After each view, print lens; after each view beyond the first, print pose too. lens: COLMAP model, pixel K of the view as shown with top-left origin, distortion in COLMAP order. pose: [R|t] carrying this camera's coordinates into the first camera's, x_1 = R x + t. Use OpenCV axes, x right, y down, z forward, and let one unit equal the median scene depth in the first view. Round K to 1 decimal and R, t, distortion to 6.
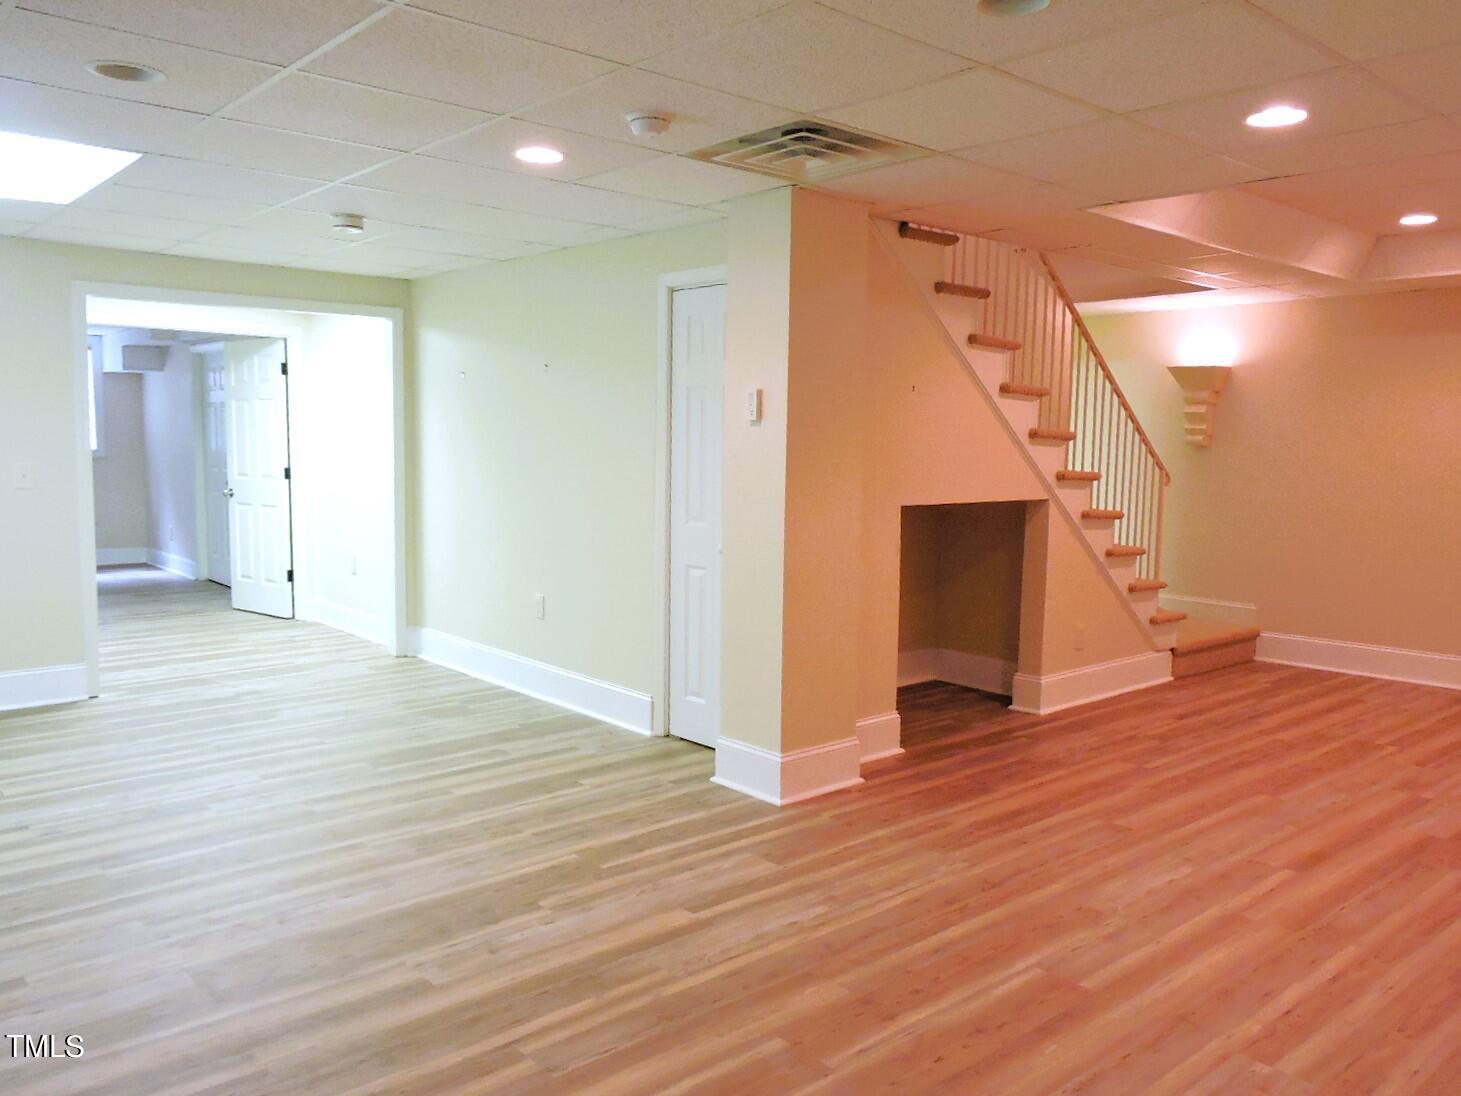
lens RADIAL K [[1152.8, 0, 730.5], [0, 1152.8, 548.0], [0, 0, 1]] dist [-0.005587, -0.003689]
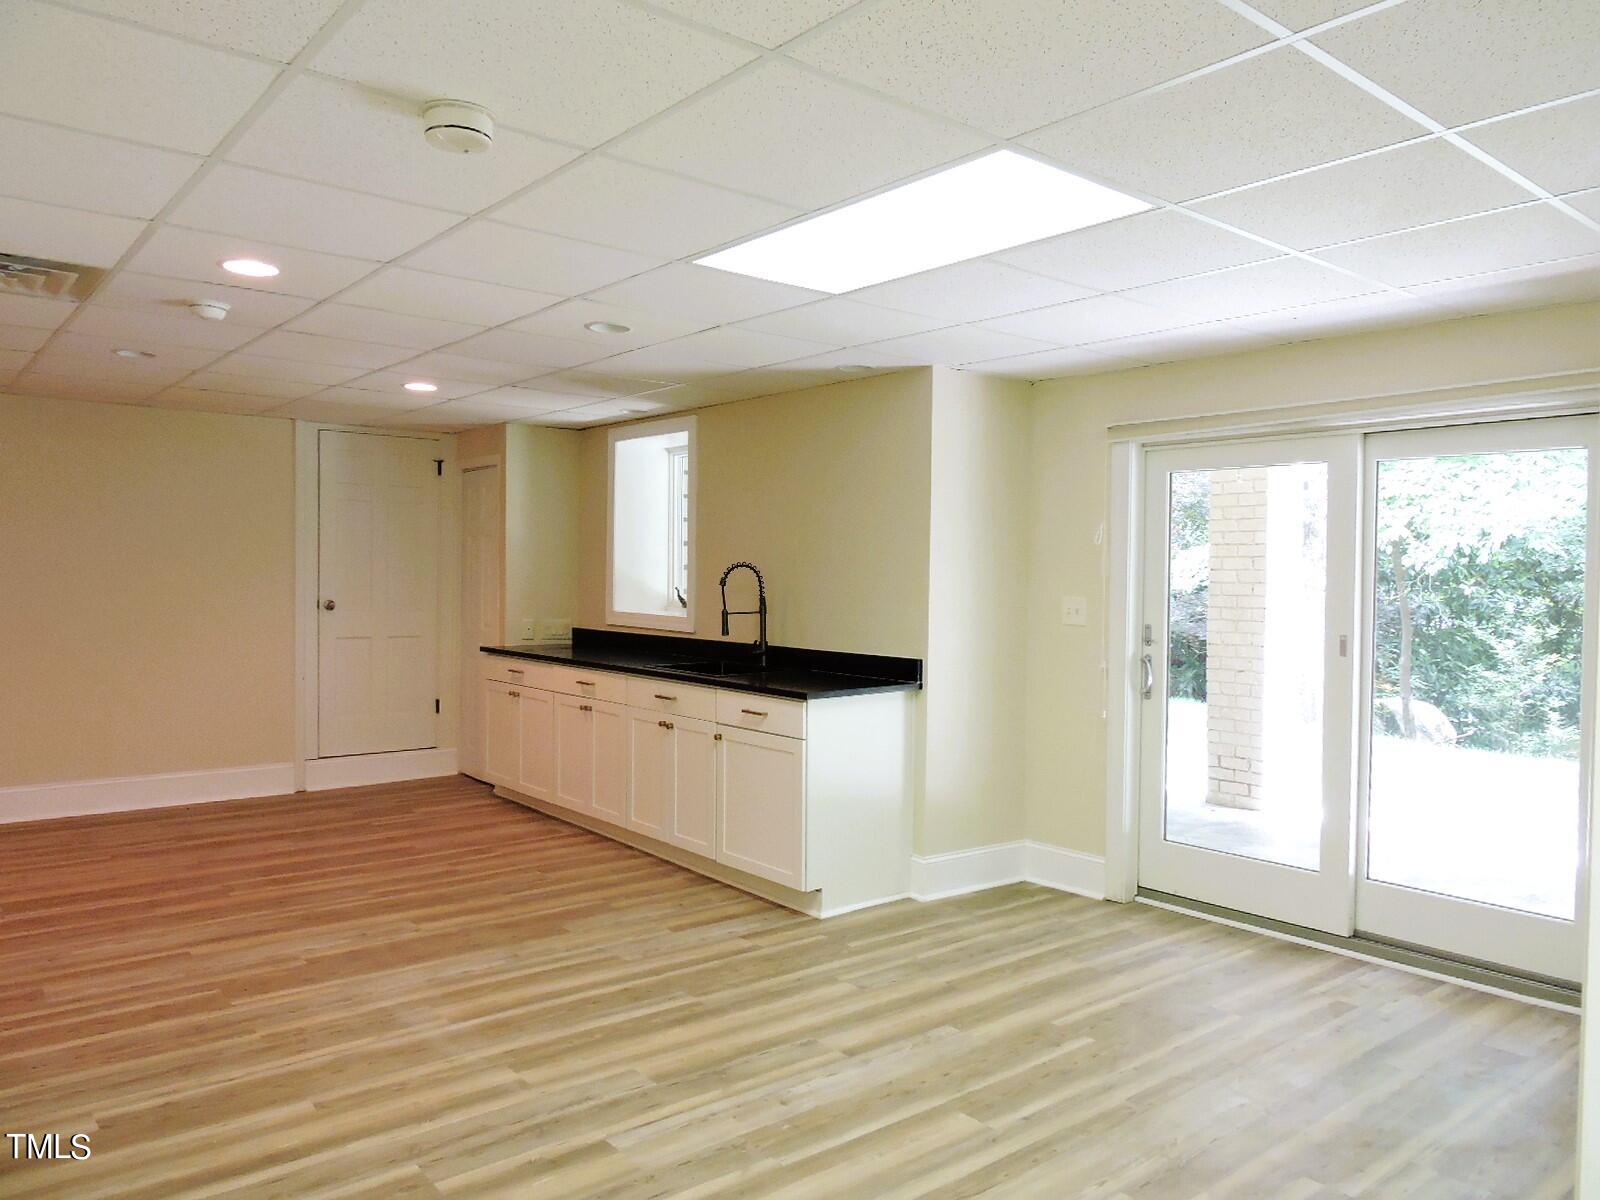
lens RADIAL K [[1109.4, 0, 800.0], [0, 1109.4, 600.0], [0, 0, 1]] dist [-0.024268, 0.005165]
pose [[-0.999378, -0.031310, 0.016230, -0.544957], [-0.029211, 0.992762, 0.116490, -0.166852], [-0.019760, 0.115943, -0.993059, 1.658763]]
